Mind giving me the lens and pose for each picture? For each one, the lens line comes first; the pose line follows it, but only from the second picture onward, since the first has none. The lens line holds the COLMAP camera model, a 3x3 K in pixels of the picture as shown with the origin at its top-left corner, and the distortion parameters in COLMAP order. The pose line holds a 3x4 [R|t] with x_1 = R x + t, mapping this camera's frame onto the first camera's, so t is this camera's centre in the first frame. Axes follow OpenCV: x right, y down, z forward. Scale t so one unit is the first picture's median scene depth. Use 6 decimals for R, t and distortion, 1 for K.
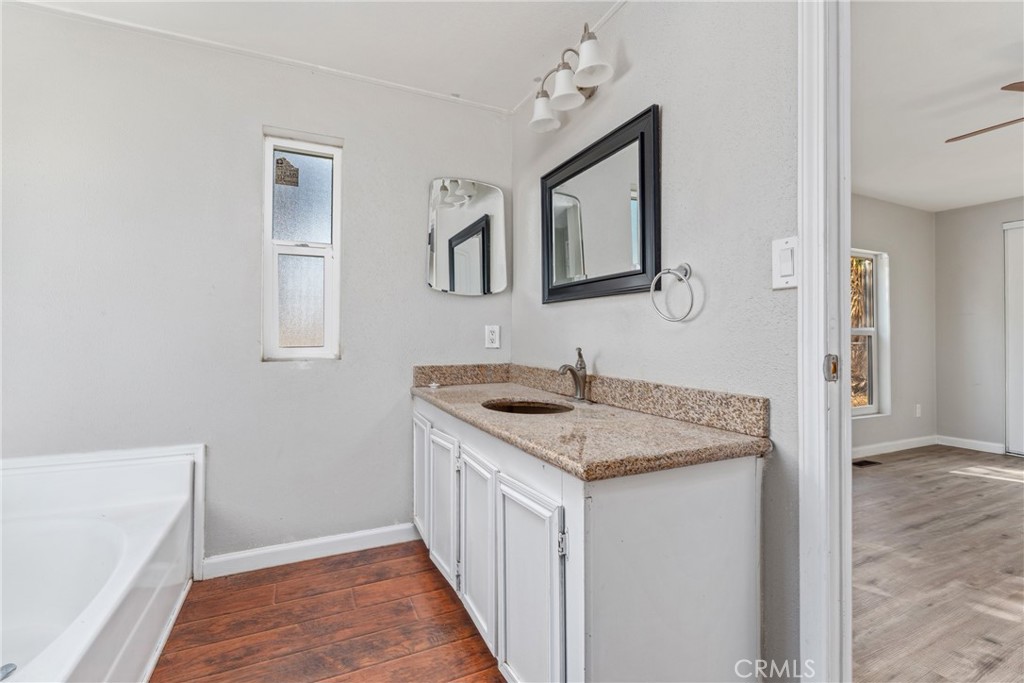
lens RADIAL K [[454.1, 0, 511.3], [0, 454.1, 332.4], [0, 0, 1]] dist [0.000050, 0.000249]
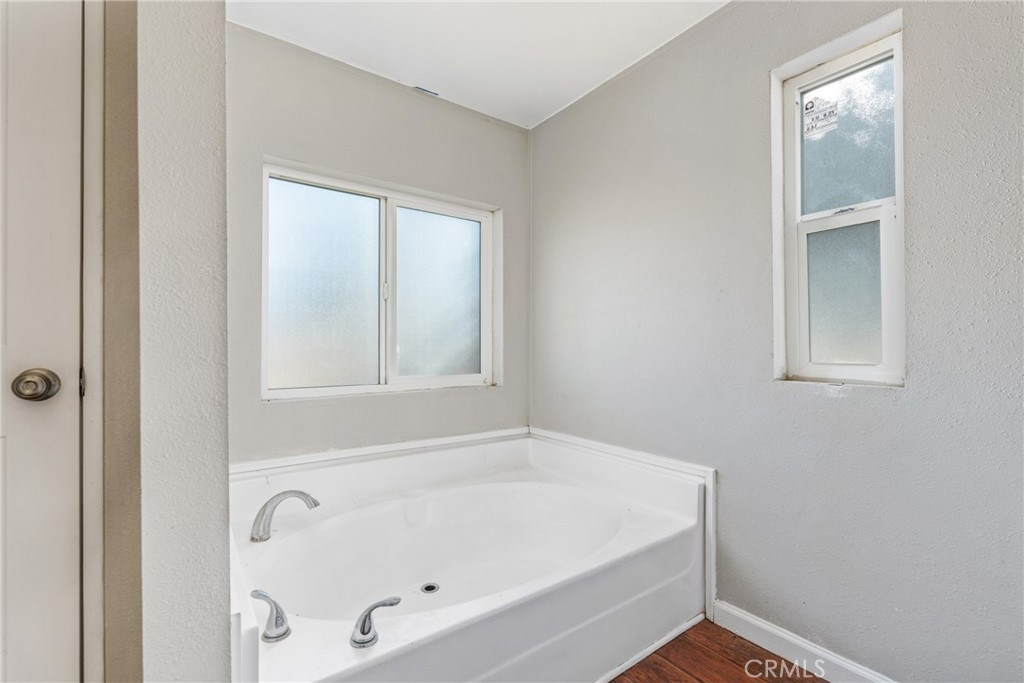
lens RADIAL K [[454.1, 0, 513.3], [0, 454.1, 337.7], [0, 0, 1]] dist [0.000050, 0.000249]
pose [[0.208500, -0.015313, -0.977903, 0.110519], [0.010306, 0.999856, -0.013459, -0.000904], [0.977968, -0.007273, 0.208627, 0.435422]]
